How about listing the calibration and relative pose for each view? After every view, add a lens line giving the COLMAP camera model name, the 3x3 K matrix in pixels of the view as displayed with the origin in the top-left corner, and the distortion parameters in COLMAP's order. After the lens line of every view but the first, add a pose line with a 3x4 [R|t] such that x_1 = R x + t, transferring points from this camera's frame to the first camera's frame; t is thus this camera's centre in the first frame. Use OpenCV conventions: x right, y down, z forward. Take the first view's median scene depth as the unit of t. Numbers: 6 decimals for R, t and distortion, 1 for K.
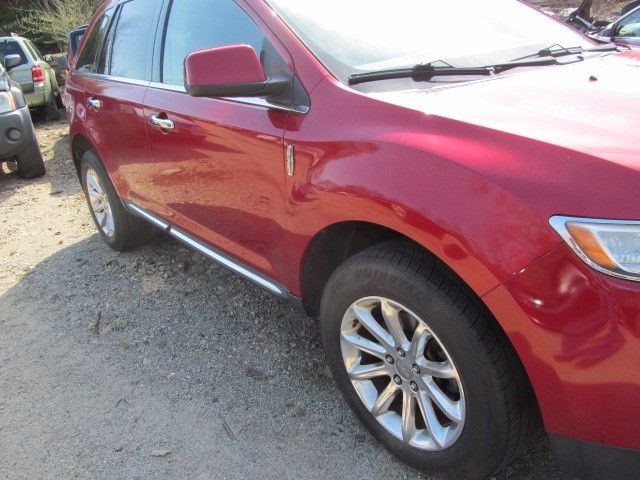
lens RADIAL K [[534.9, 0, 320.0], [0, 534.9, 240.0], [0, 0, 1]] dist [-0.054185, 0.022279]
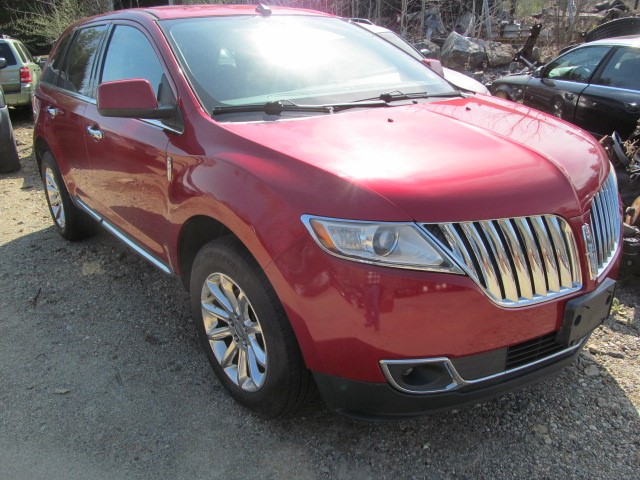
lens RADIAL K [[534.9, 0, 320.0], [0, 534.9, 240.0], [0, 0, 1]] dist [-0.054185, 0.022279]
pose [[0.997978, 0.060452, 0.019611, 0.202973], [-0.059898, 0.997820, -0.027690, 0.028184], [-0.021242, 0.026459, 0.999424, -0.215901]]
